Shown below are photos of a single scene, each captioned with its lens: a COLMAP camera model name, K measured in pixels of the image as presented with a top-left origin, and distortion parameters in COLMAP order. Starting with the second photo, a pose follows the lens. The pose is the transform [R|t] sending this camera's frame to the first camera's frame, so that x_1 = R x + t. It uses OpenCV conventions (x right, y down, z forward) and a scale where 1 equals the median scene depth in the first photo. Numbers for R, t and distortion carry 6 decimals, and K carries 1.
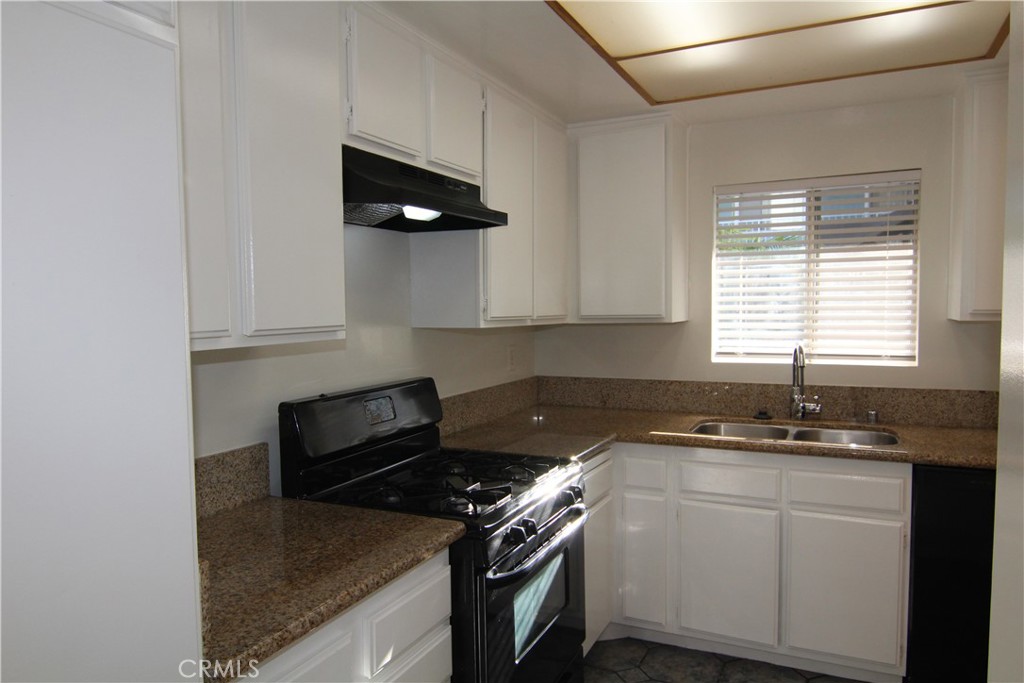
lens RADIAL K [[712.4, 0, 519.8], [0, 712.4, 341.3], [0, 0, 1]] dist [0.007001, -0.015347]
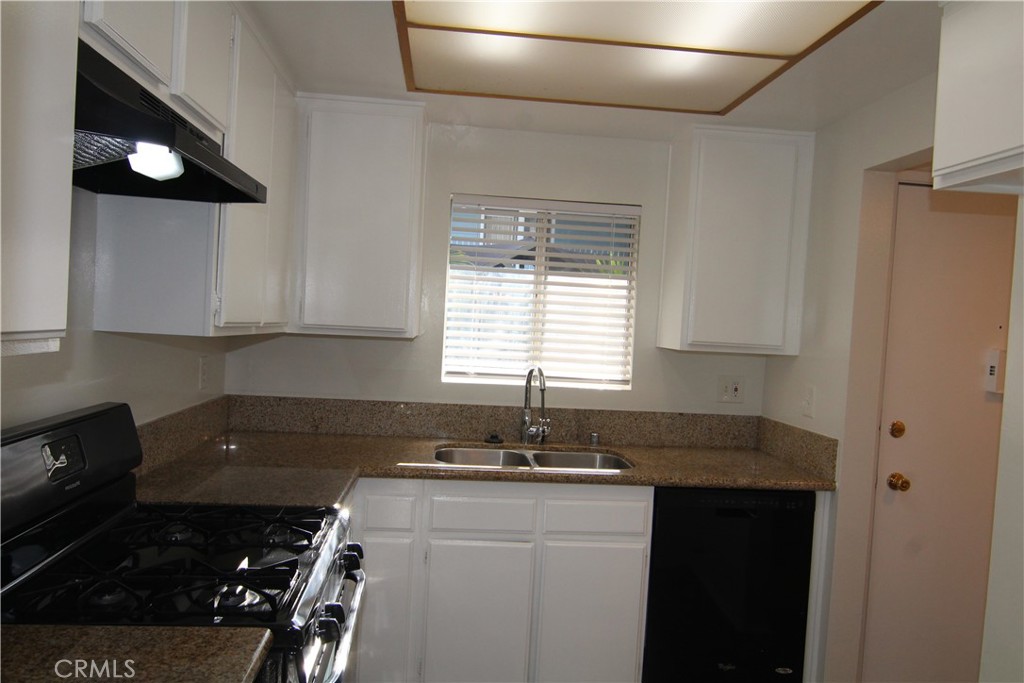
lens RADIAL K [[712.4, 0, 510.4], [0, 712.4, 345.3], [0, 0, 1]] dist [0.007001, -0.015347]
pose [[0.854137, 0.040082, 0.518502, -0.148923], [-0.038211, 0.999167, -0.014294, -0.009616], [-0.518643, -0.007603, 0.854957, 0.180241]]
